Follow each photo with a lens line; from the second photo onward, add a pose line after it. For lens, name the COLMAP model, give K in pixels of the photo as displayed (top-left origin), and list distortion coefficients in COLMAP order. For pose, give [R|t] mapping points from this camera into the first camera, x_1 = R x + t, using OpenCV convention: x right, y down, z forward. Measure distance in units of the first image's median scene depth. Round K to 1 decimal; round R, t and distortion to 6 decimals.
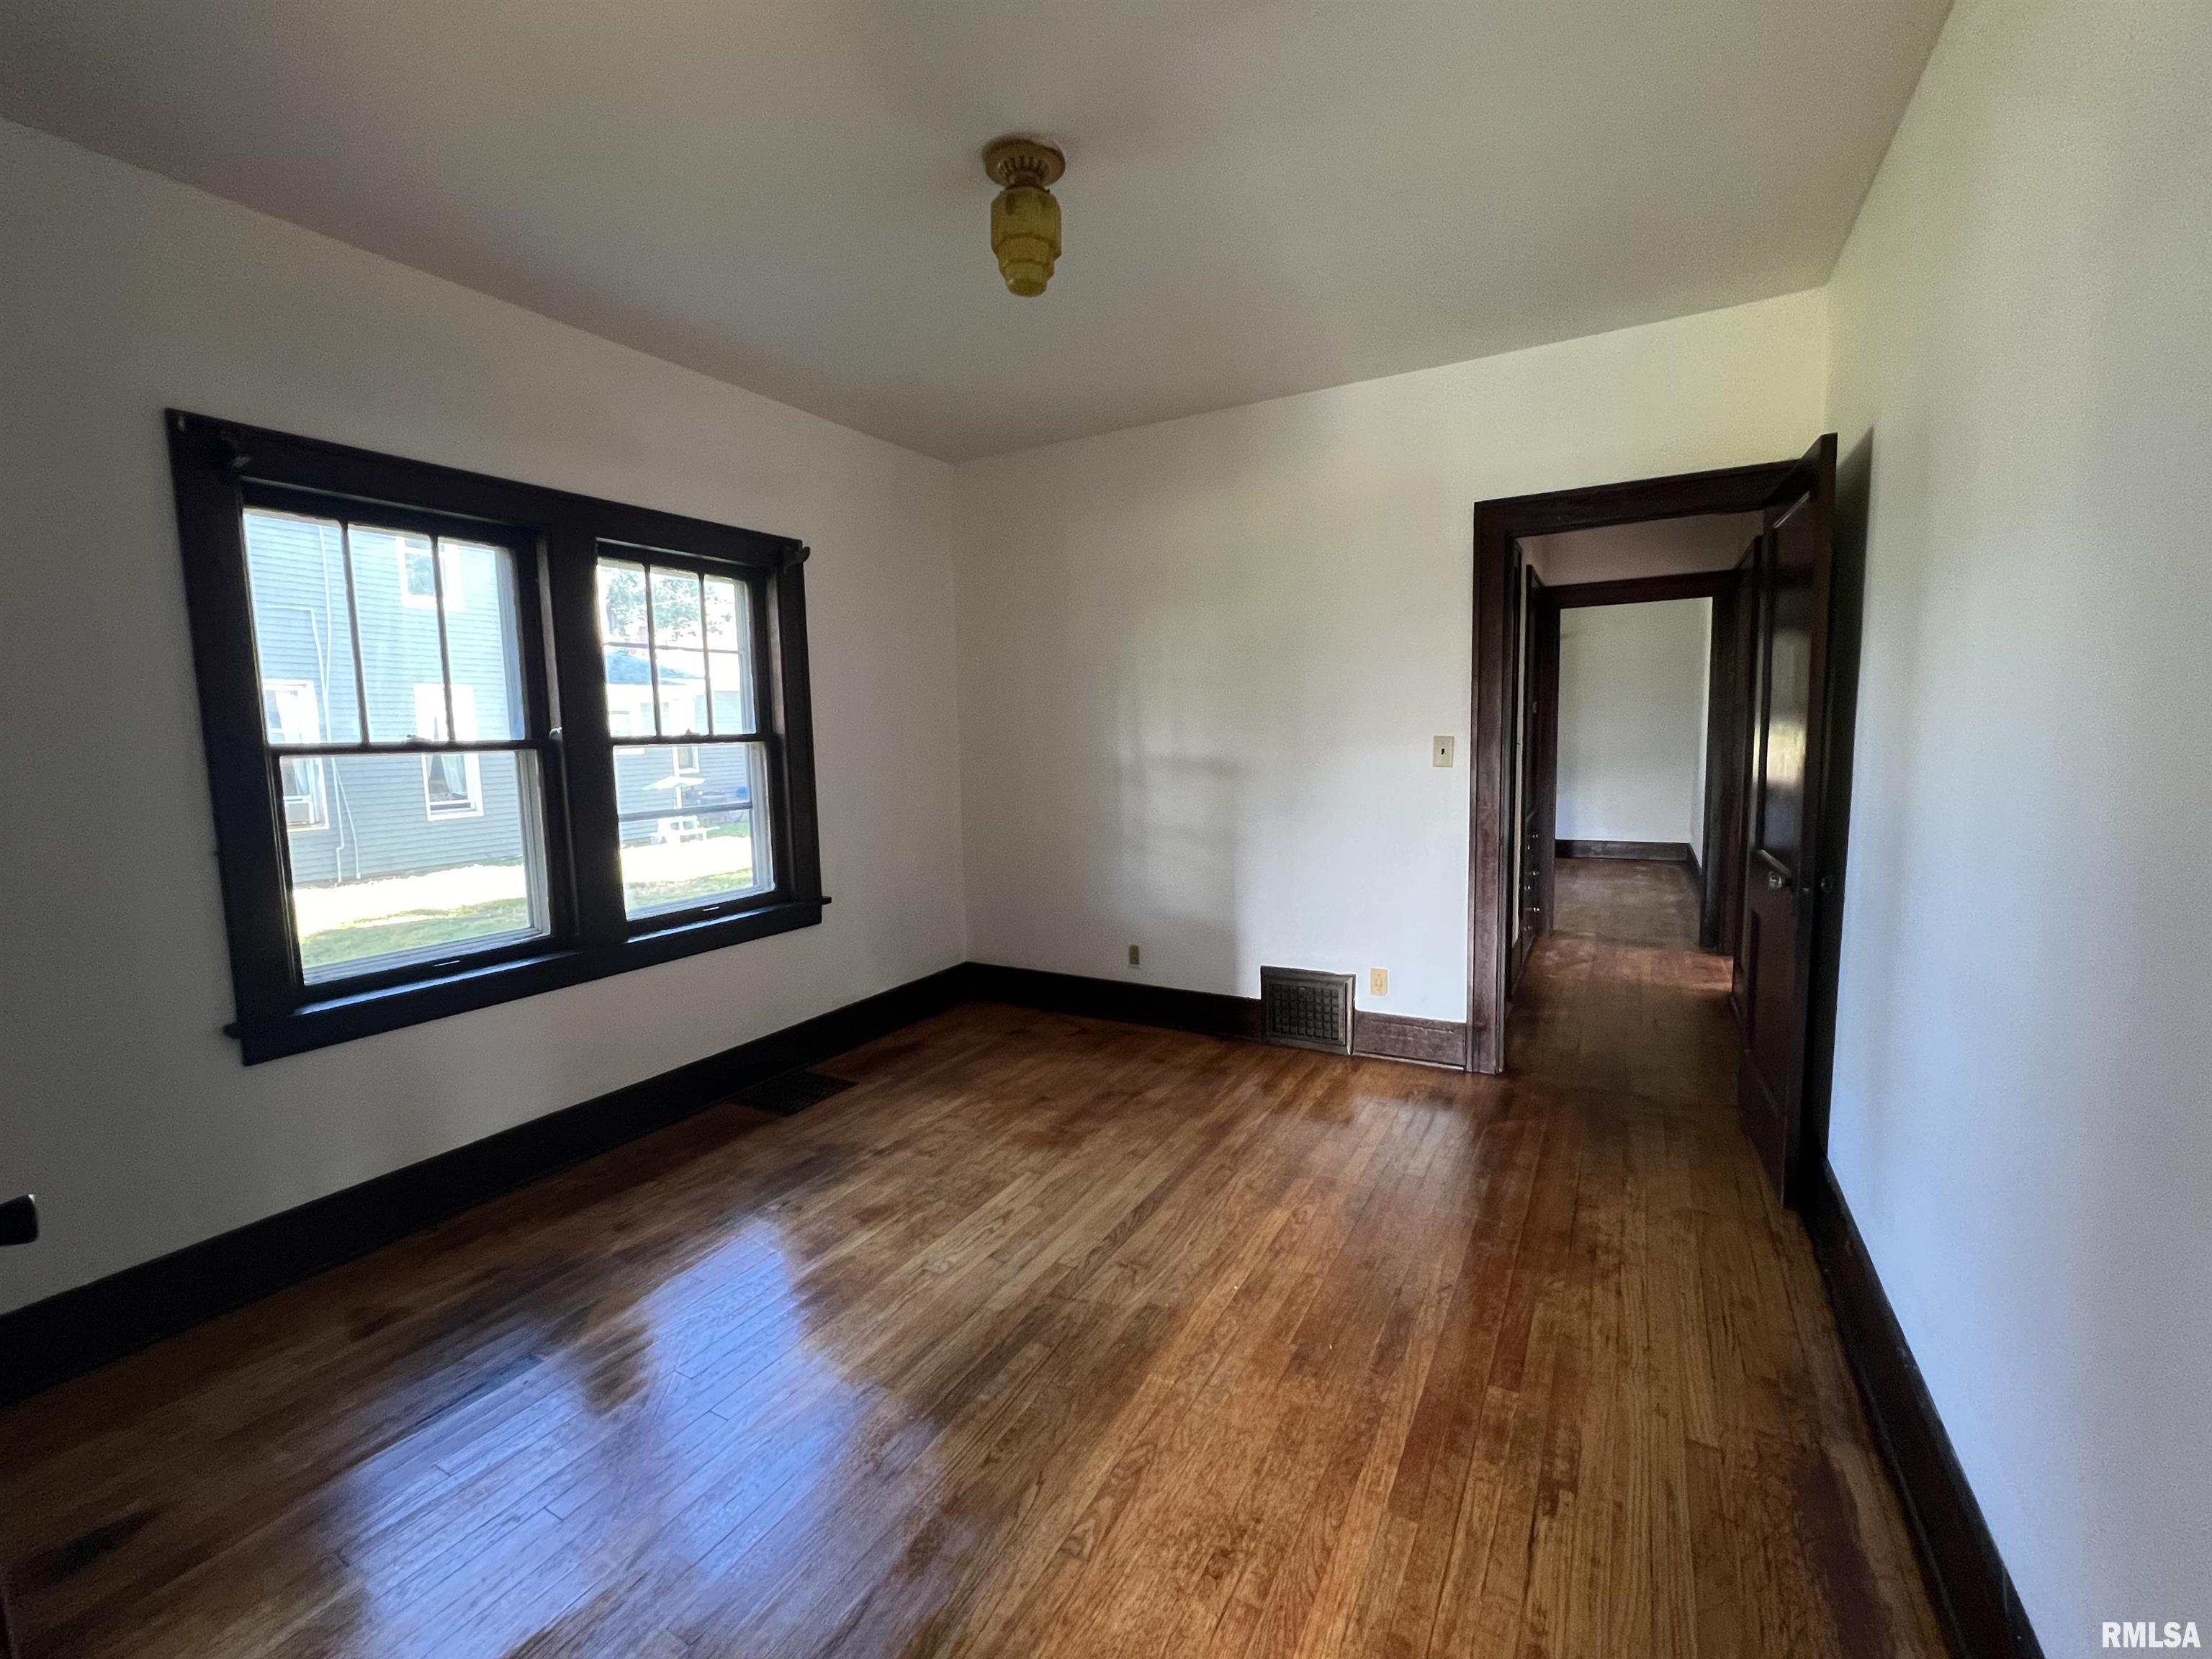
lens RADIAL K [[959.3, 0, 1059.9], [0, 959.3, 829.6], [0, 0, 1]] dist [0.021588, -0.000300]
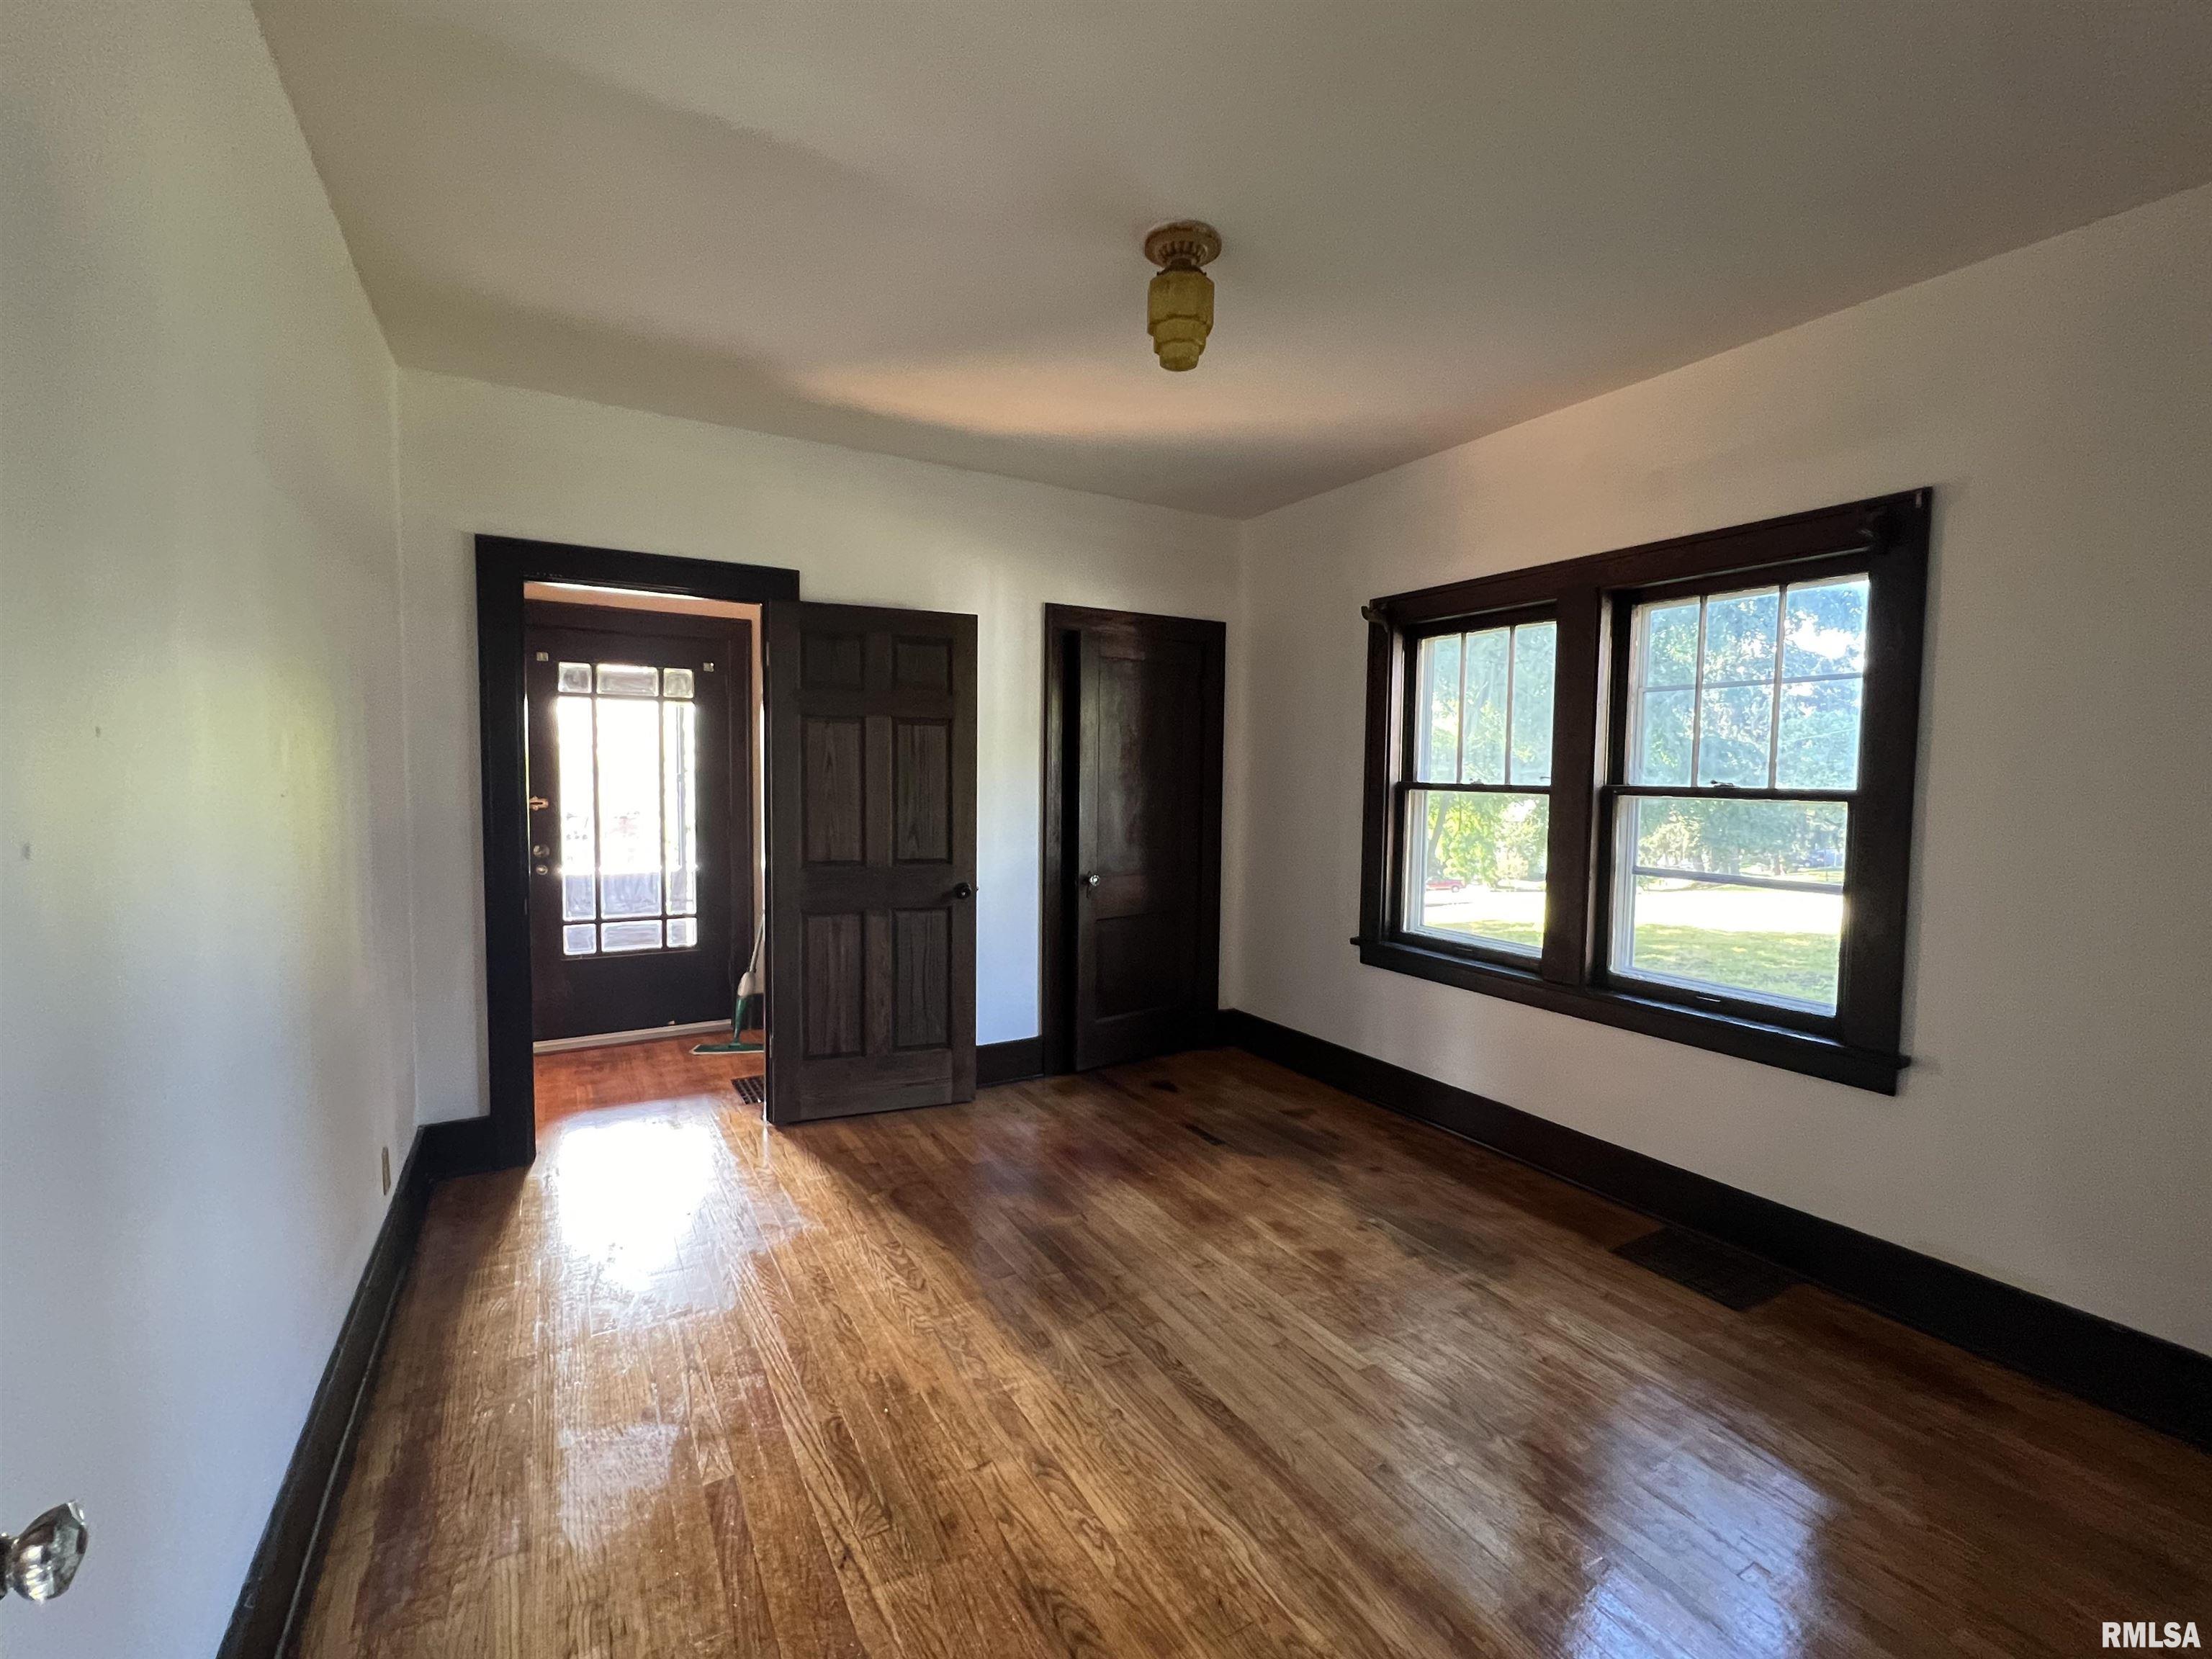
lens RADIAL K [[883.0, 0, 1101.2], [0, 883.0, 829.4], [0, 0, 1]] dist [-0.002929, 0.000235]
pose [[-0.459269, 0.069751, -0.885555, 0.658192], [-0.098787, 0.986718, 0.128953, -0.131757], [0.882787, 0.146706, -0.446278, 1.061967]]
